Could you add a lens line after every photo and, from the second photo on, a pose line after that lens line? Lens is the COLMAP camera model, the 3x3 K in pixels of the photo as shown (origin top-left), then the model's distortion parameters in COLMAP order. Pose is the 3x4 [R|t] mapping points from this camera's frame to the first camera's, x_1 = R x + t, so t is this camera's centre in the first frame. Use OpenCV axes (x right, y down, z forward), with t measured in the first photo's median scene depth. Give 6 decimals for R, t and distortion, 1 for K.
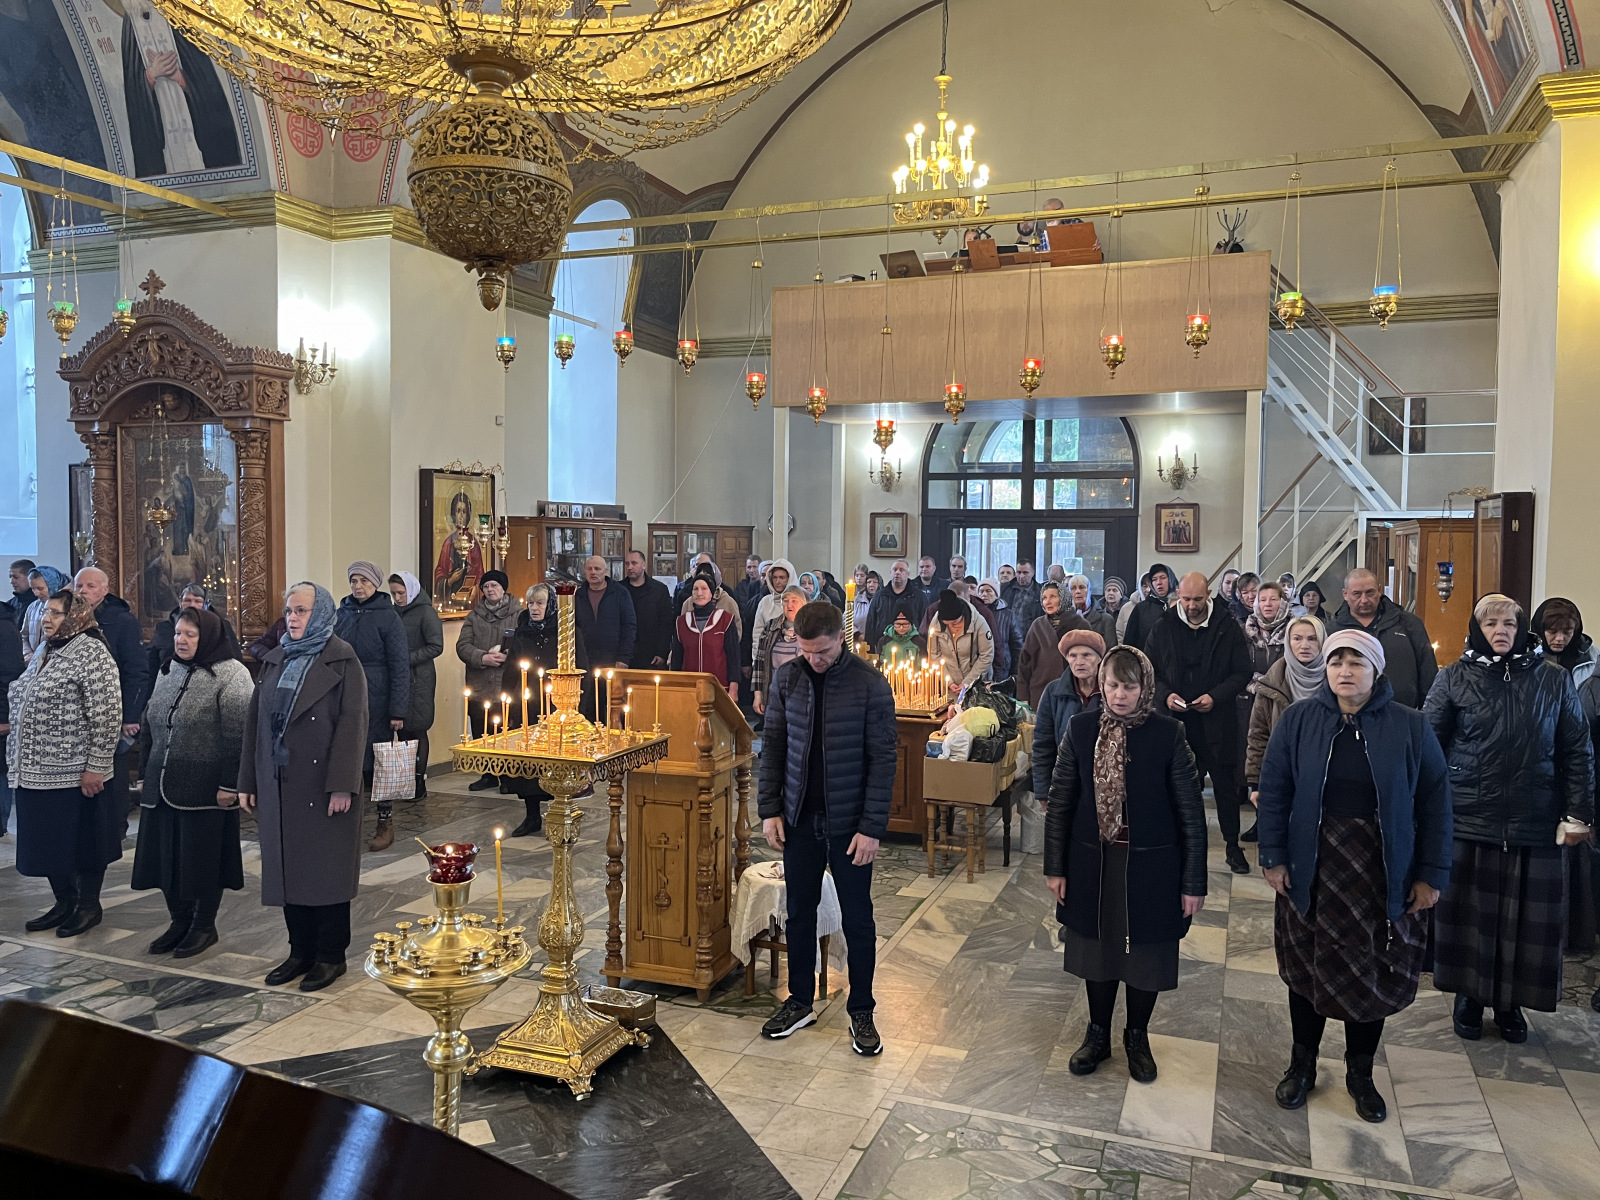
lens RADIAL K [[1194.3, 0, 787.5], [0, 1194.3, 602.8], [0, 0, 1]] dist [0.030740, -0.067864]
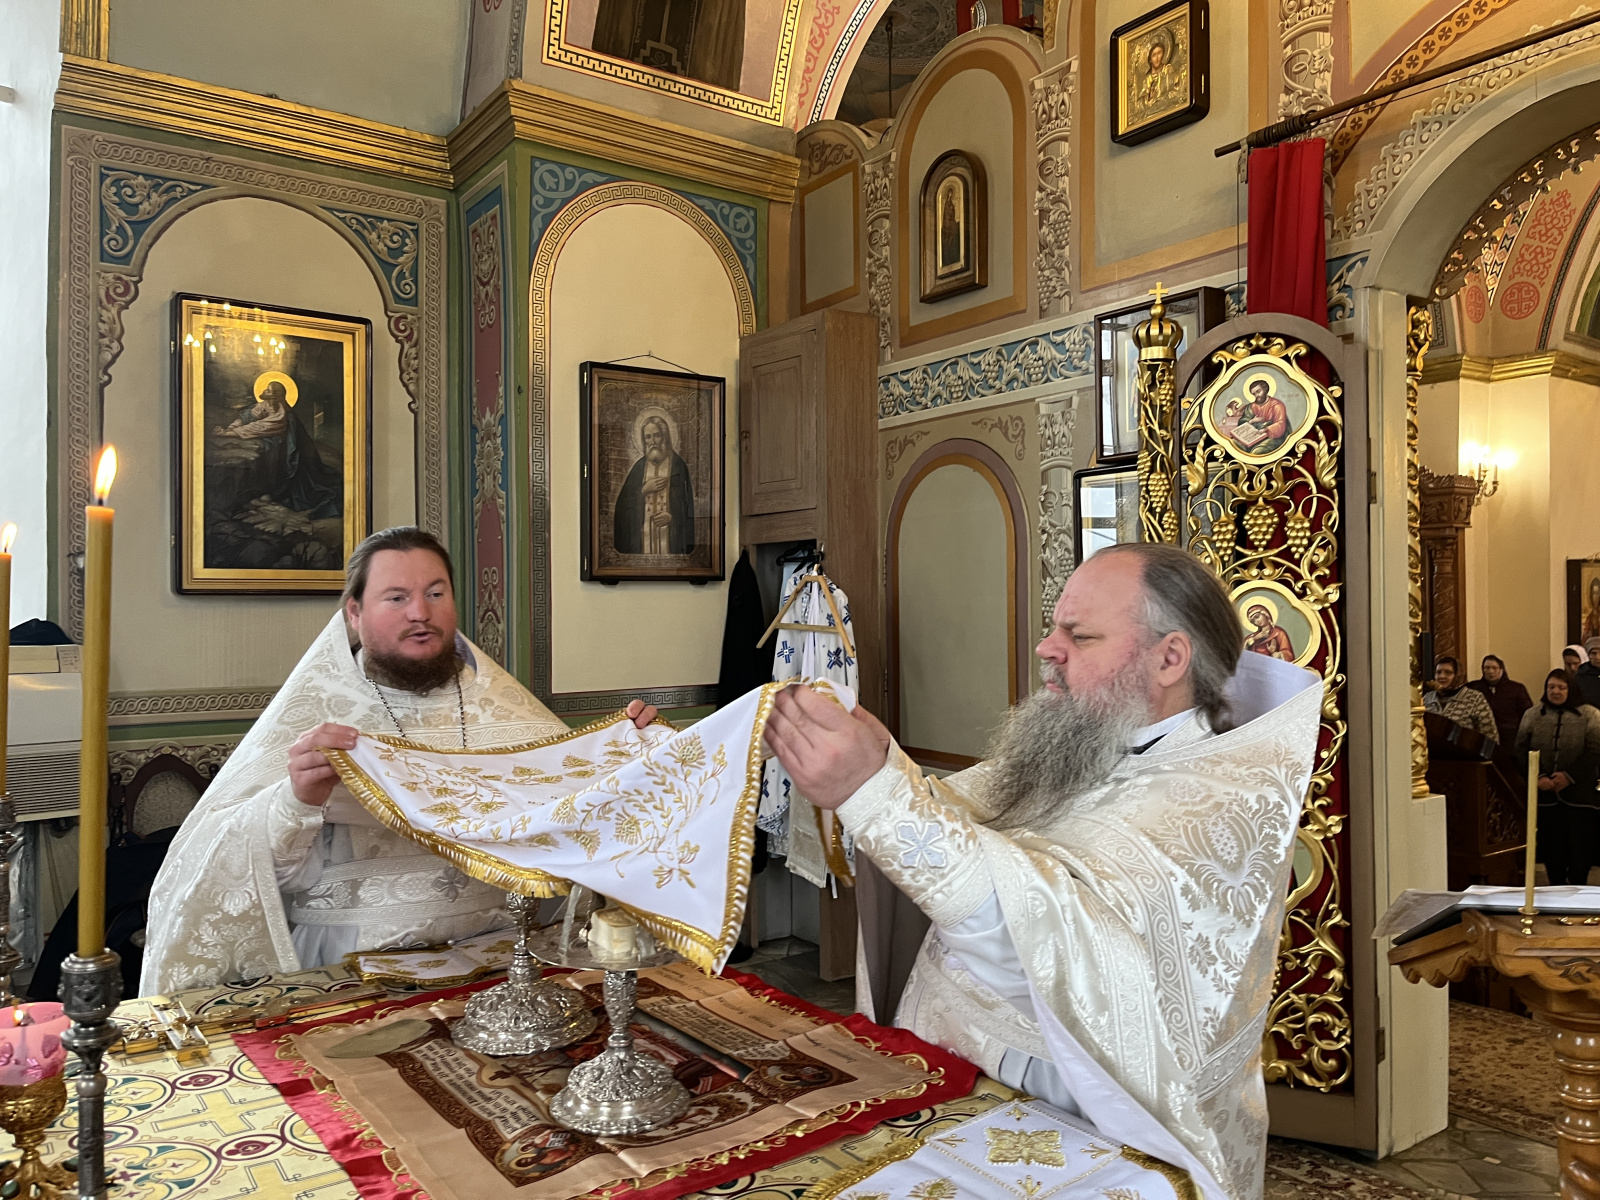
lens RADIAL K [[1194.3, 0, 797.4], [0, 1194.3, 603.5], [0, 0, 1]] dist [0.030740, -0.067864]
pose [[0.825031, -0.025060, -0.564532, -0.292711], [-0.011315, 0.998083, -0.060842, 0.015451], [0.564974, 0.056584, 0.823166, -0.466284]]
